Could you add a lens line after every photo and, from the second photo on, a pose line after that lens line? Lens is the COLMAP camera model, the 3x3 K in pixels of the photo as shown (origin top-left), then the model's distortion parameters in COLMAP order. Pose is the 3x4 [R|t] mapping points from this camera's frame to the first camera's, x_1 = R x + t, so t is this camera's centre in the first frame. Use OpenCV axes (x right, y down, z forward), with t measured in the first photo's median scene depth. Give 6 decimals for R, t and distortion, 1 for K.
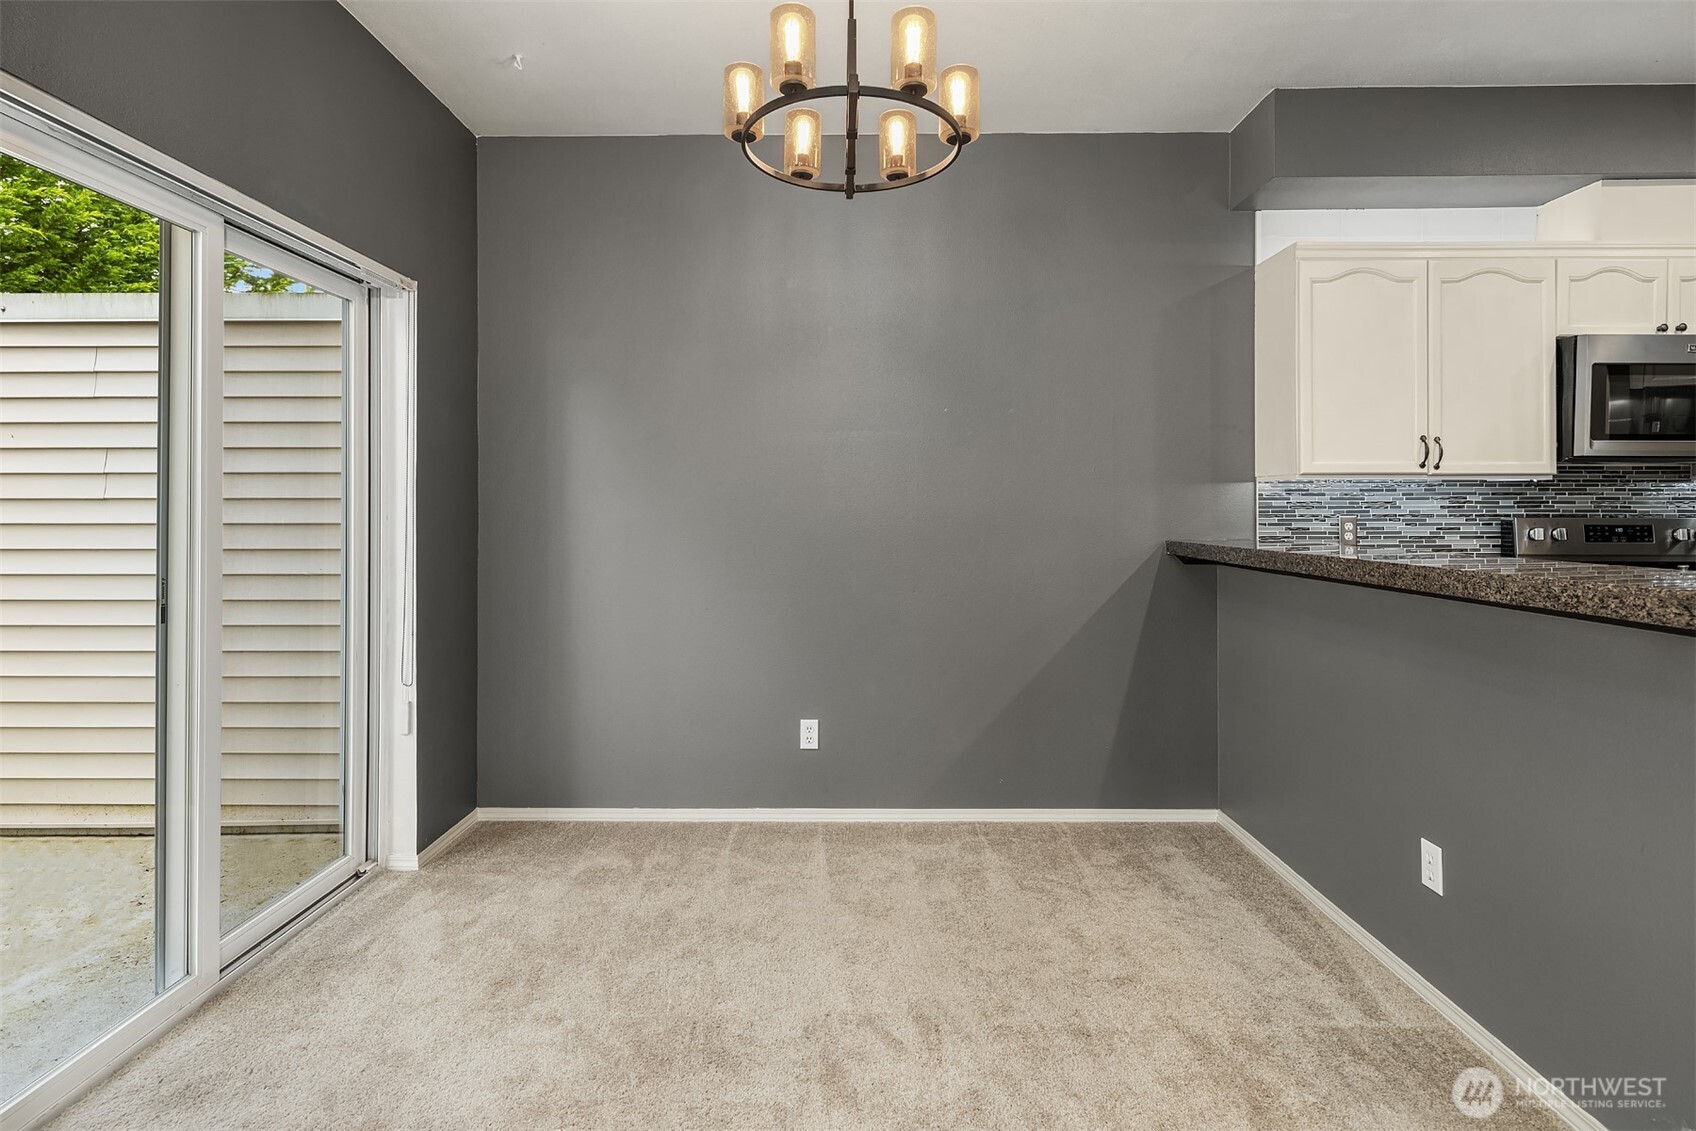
lens RADIAL K [[808.5, 0, 836.9], [0, 808.5, 502.3], [0, 0, 1]] dist [0.002580, 0.000419]
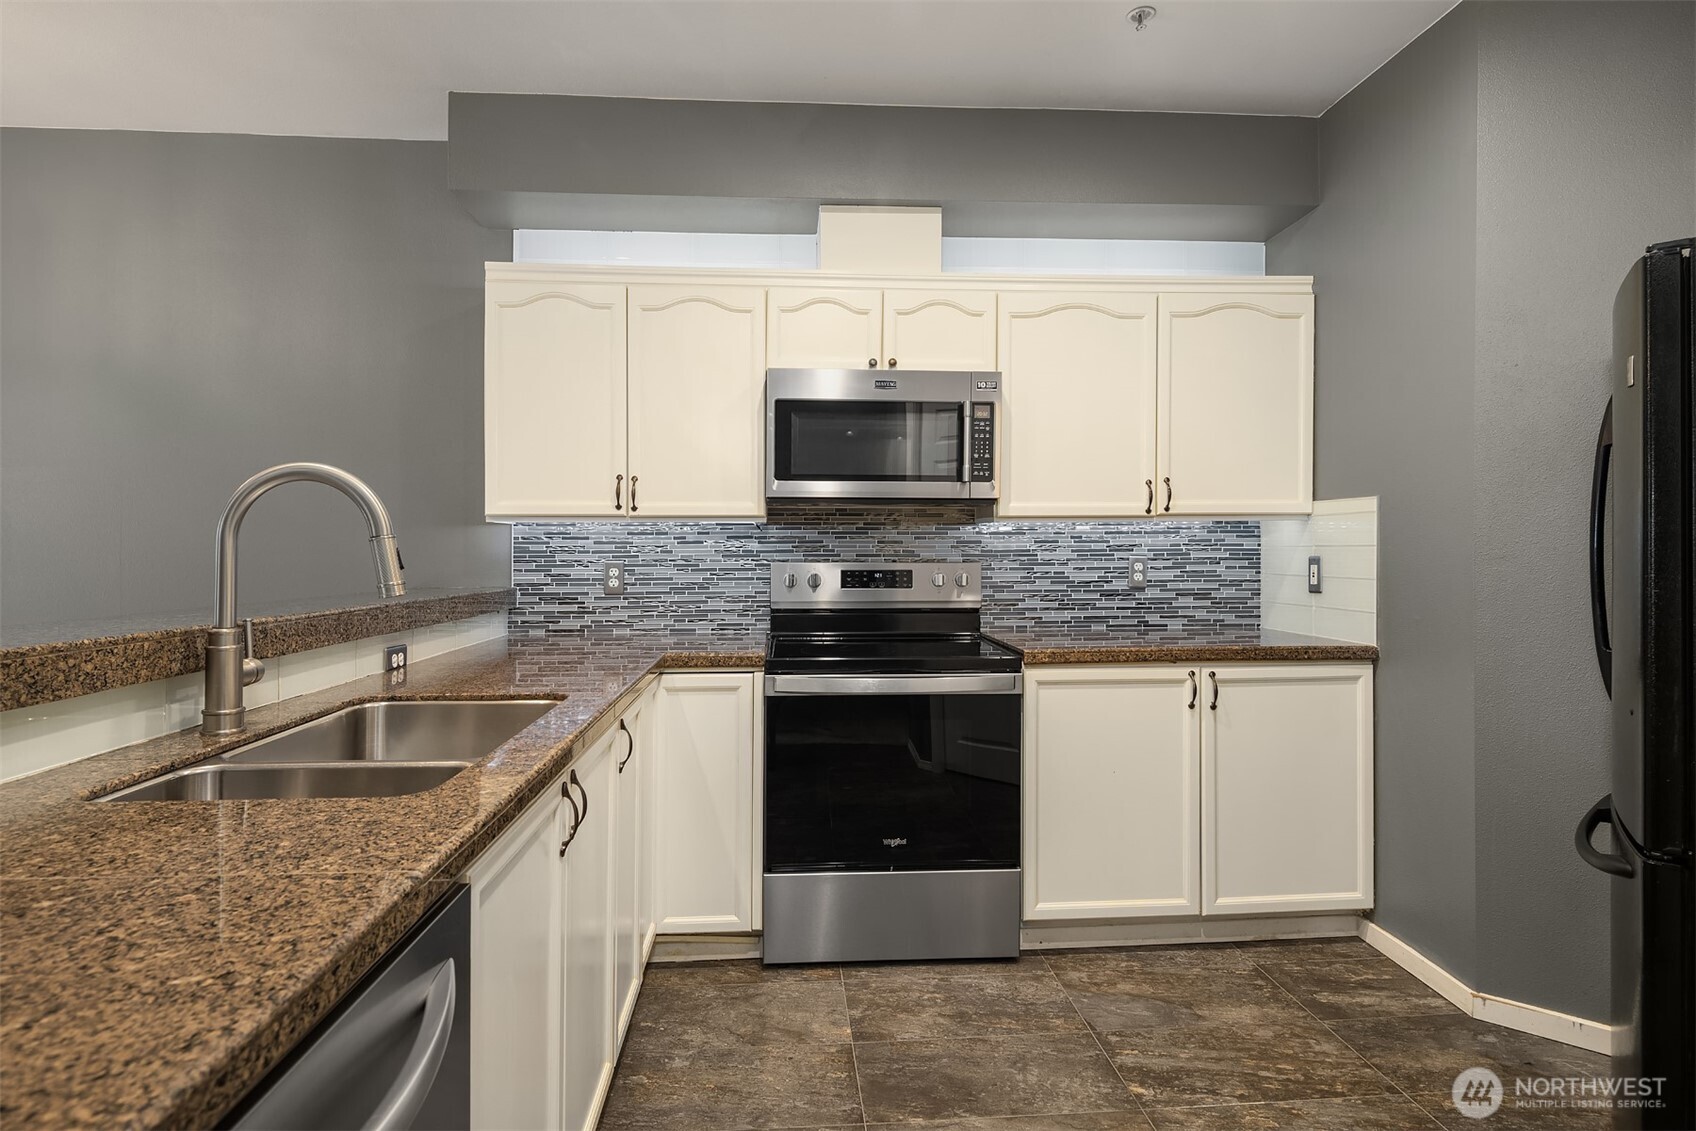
lens RADIAL K [[859.0, 0, 848.0], [0, 859.0, 565.5], [0, 0, 1]] dist [0.000771, 0.000244]
pose [[0.997510, -0.003005, 0.070465, 0.831820], [0.001345, 0.999721, 0.023598, -0.001198], [-0.070516, -0.023444, 0.997235, -0.008238]]
